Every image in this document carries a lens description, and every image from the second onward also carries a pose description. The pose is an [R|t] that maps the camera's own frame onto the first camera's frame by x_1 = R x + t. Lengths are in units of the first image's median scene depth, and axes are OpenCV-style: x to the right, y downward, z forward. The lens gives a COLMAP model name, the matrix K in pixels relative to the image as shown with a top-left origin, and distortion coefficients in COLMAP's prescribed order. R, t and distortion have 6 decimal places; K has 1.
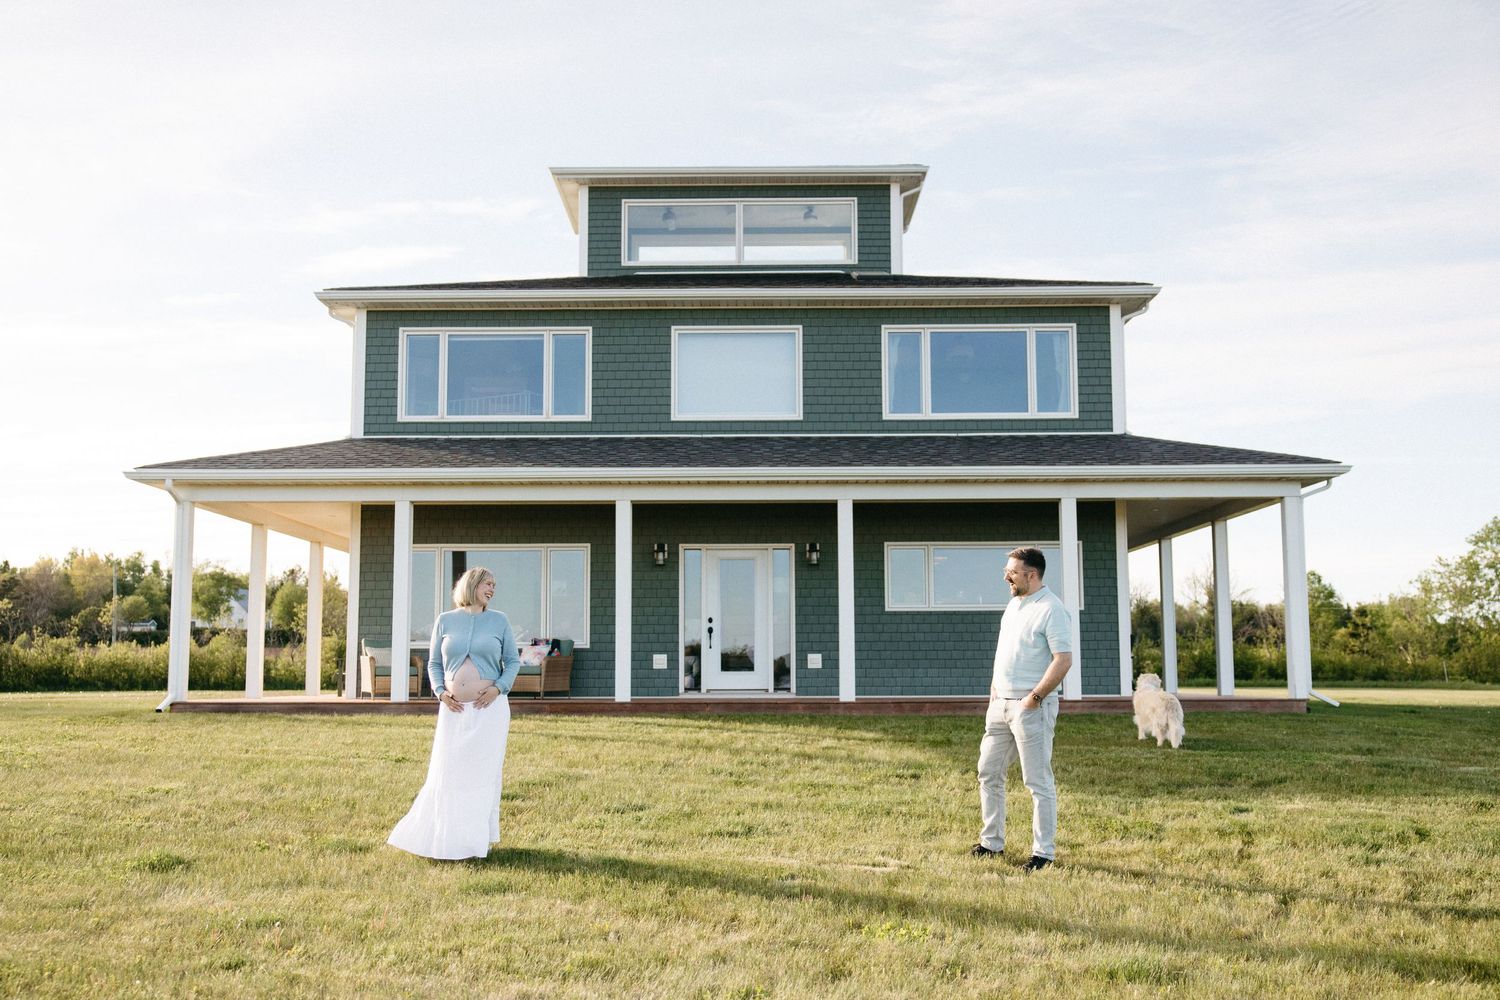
lens RADIAL K [[1448.4, 0, 746.9], [0, 1448.4, 523.9], [0, 0, 1]] dist [-0.015718, -0.002179]
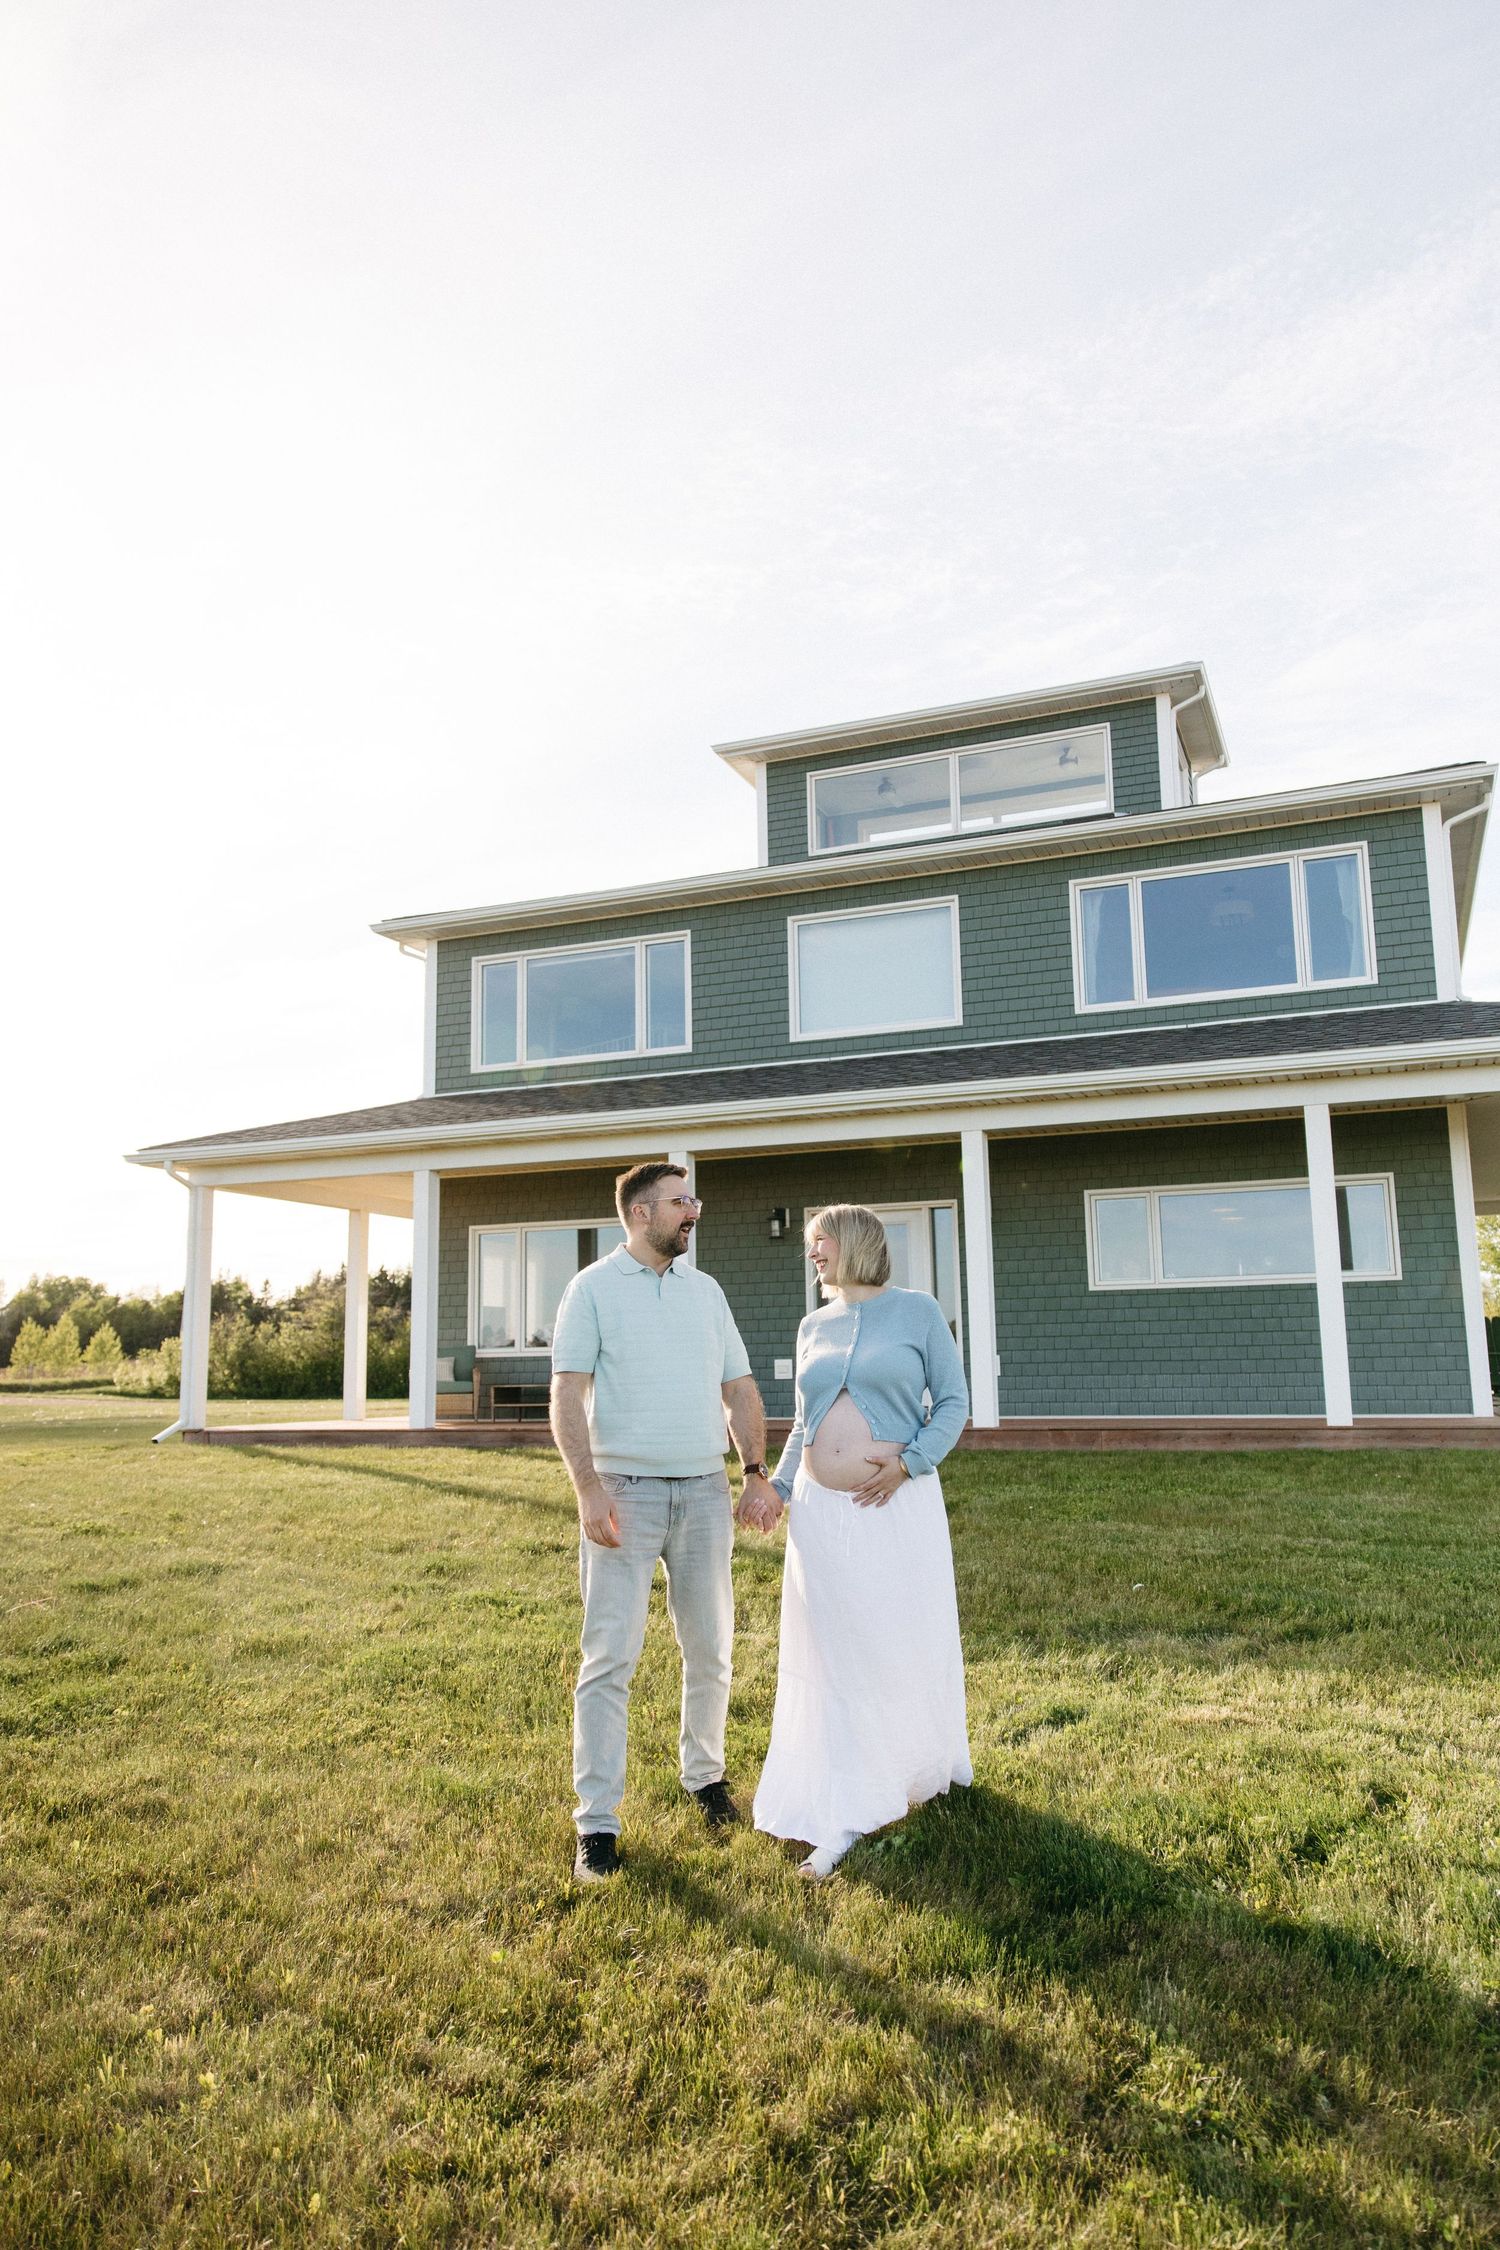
lens RADIAL K [[1576.0, 0, 750.0], [0, 1576.0, 1125.0], [0, 0, 1]] dist [0.002268, -0.000118]
pose [[0.928845, -0.068290, -0.364120, 0.220101], [0.050774, 0.997055, -0.057473, 0.016389], [0.366973, 0.034896, 0.929577, 0.241162]]
